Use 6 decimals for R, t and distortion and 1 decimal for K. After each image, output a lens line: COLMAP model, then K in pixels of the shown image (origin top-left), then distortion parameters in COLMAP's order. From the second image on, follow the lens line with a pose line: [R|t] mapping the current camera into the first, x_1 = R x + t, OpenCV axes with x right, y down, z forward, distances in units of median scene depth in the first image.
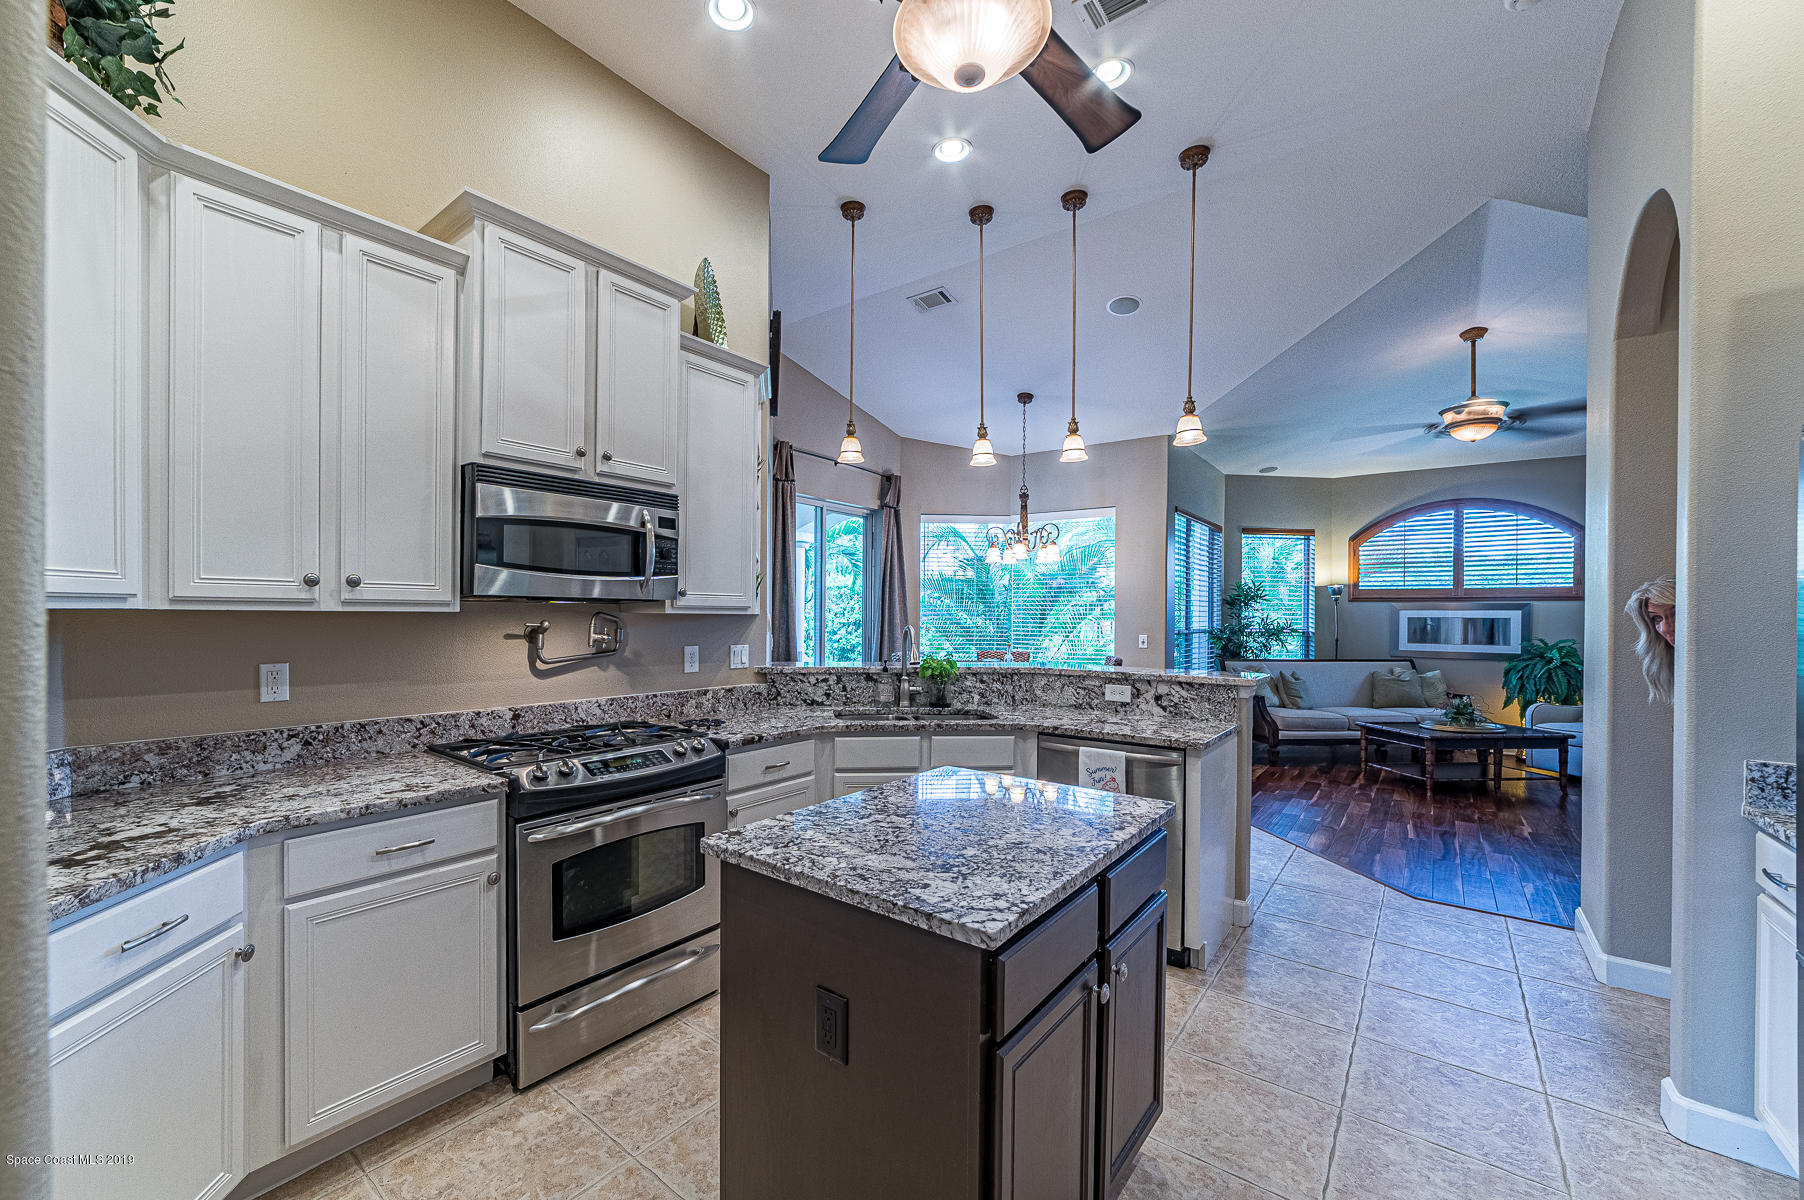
lens RADIAL K [[688.6, 0, 882.2], [0, 688.6, 607.6], [0, 0, 1]] dist [-0.028126, 0.010512]
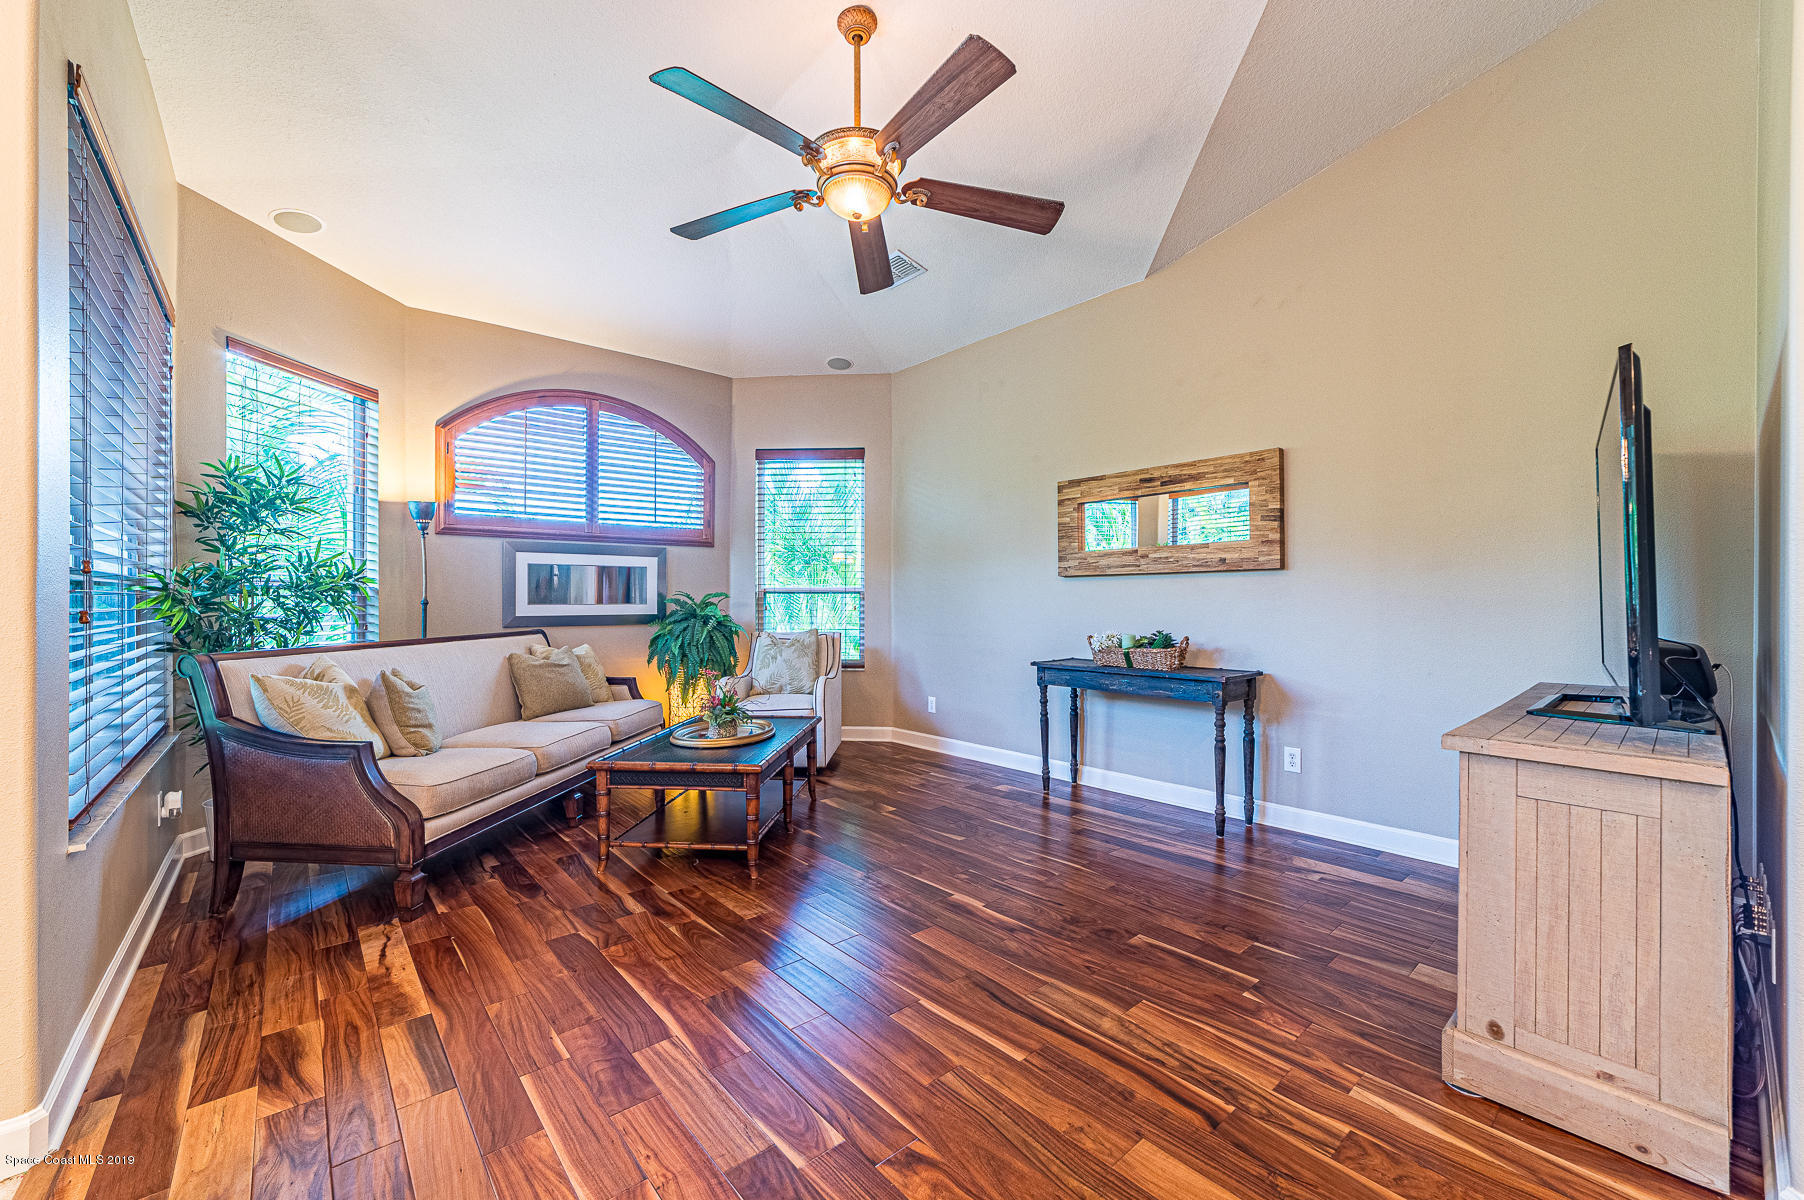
lens RADIAL K [[718.3, 0, 876.5], [0, 718.3, 604.8], [0, 0, 1]] dist [-0.000721, 0.000225]
pose [[0.213860, -0.019966, 0.976660, 0.194914], [-0.011411, 0.999672, 0.022935, 0.034505], [-0.976798, -0.016049, 0.213562, 0.555036]]
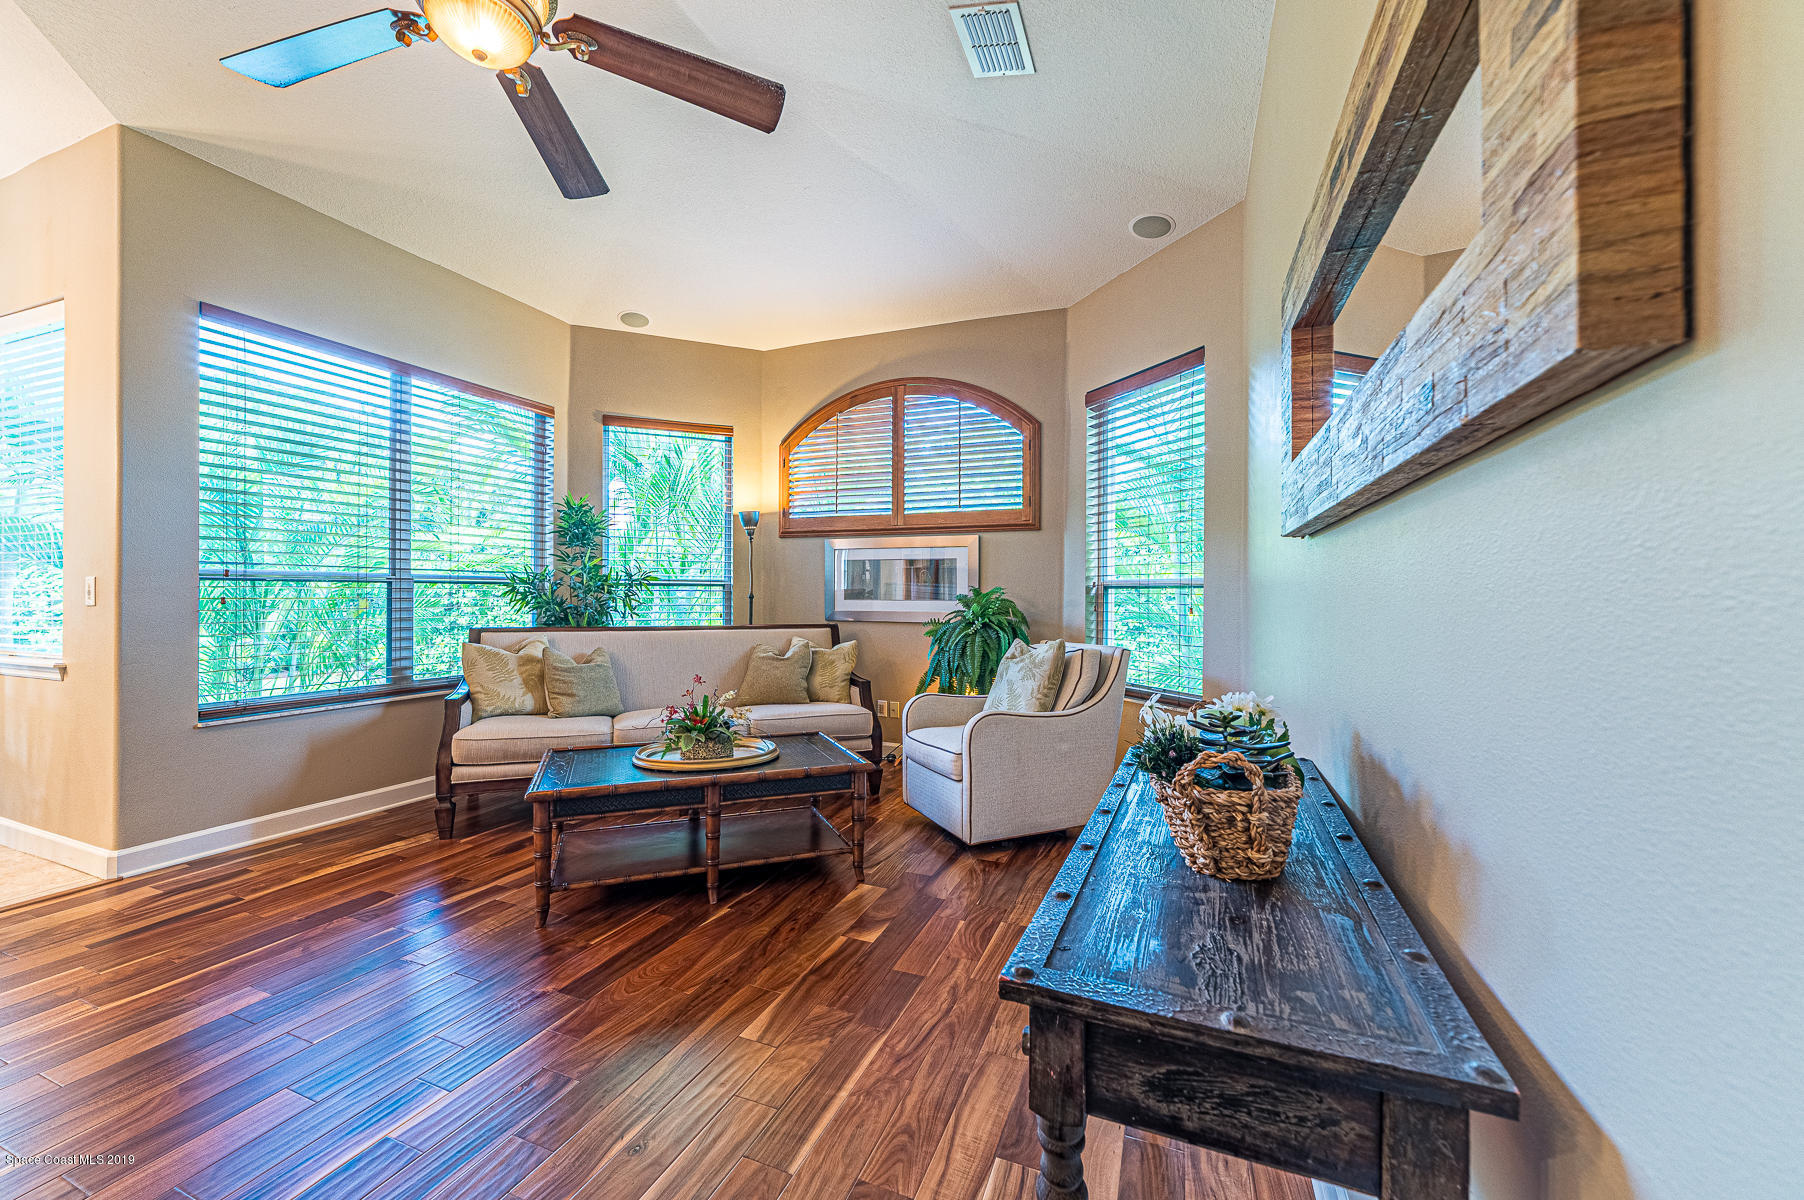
lens RADIAL K [[695.7, 0, 902.0], [0, 695.7, 600.0], [0, 0, 1]] dist [-0.024310, 0.009046]
pose [[0.960299, -0.008415, 0.278846, 0.658085], [0.000552, 0.999600, 0.028266, 0.035014], [-0.278972, -0.026990, 0.959920, 0.345911]]
